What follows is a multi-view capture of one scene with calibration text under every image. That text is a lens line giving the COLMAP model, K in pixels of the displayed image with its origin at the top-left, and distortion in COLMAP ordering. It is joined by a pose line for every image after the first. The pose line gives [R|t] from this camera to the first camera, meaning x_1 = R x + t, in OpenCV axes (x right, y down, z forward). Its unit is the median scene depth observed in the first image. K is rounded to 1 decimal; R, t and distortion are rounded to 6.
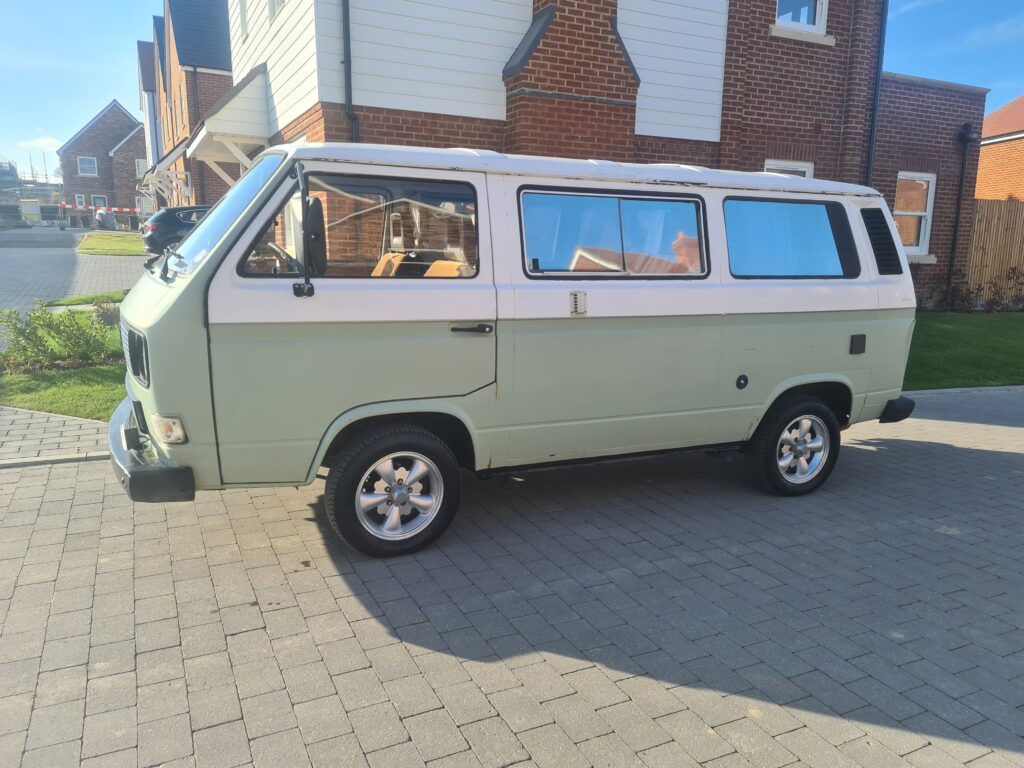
lens RADIAL K [[744.9, 0, 512.0], [0, 744.9, 383.6], [0, 0, 1]] dist [0.071889, -0.041758]
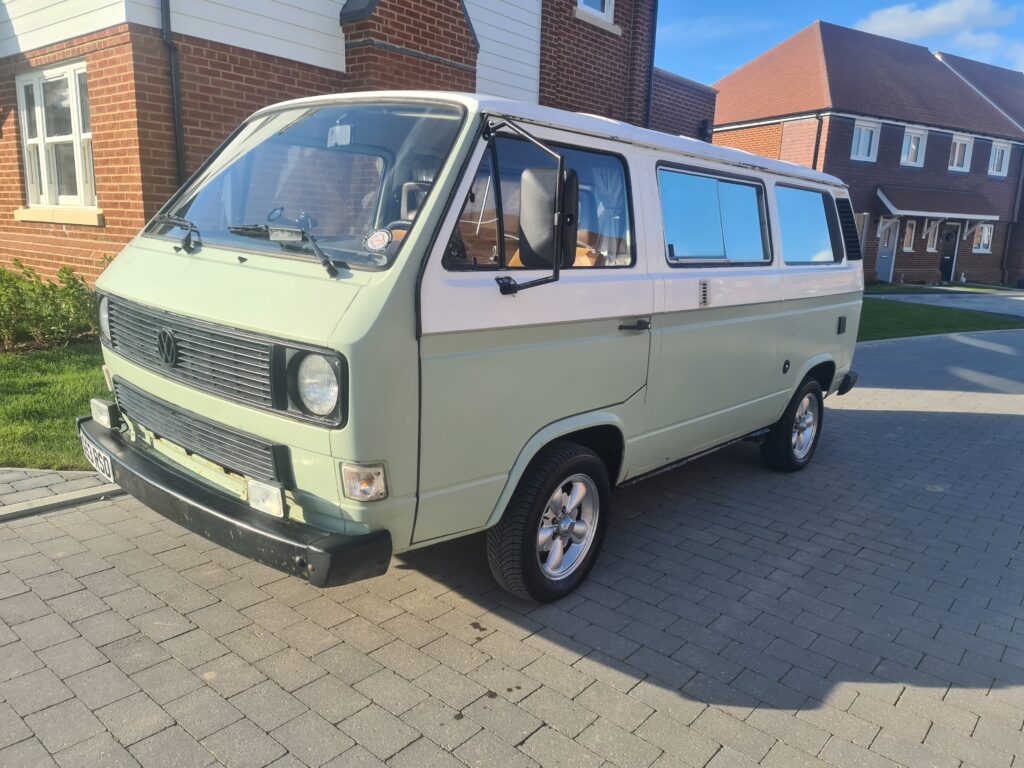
lens RADIAL K [[744.9, 0, 512.7], [0, 744.9, 386.5], [0, 0, 1]] dist [0.071889, -0.041758]
pose [[0.914123, -0.060839, 0.400845, -0.461207], [0.043334, 0.997675, 0.052599, -0.047231], [-0.403114, -0.030712, 0.914634, 0.222539]]
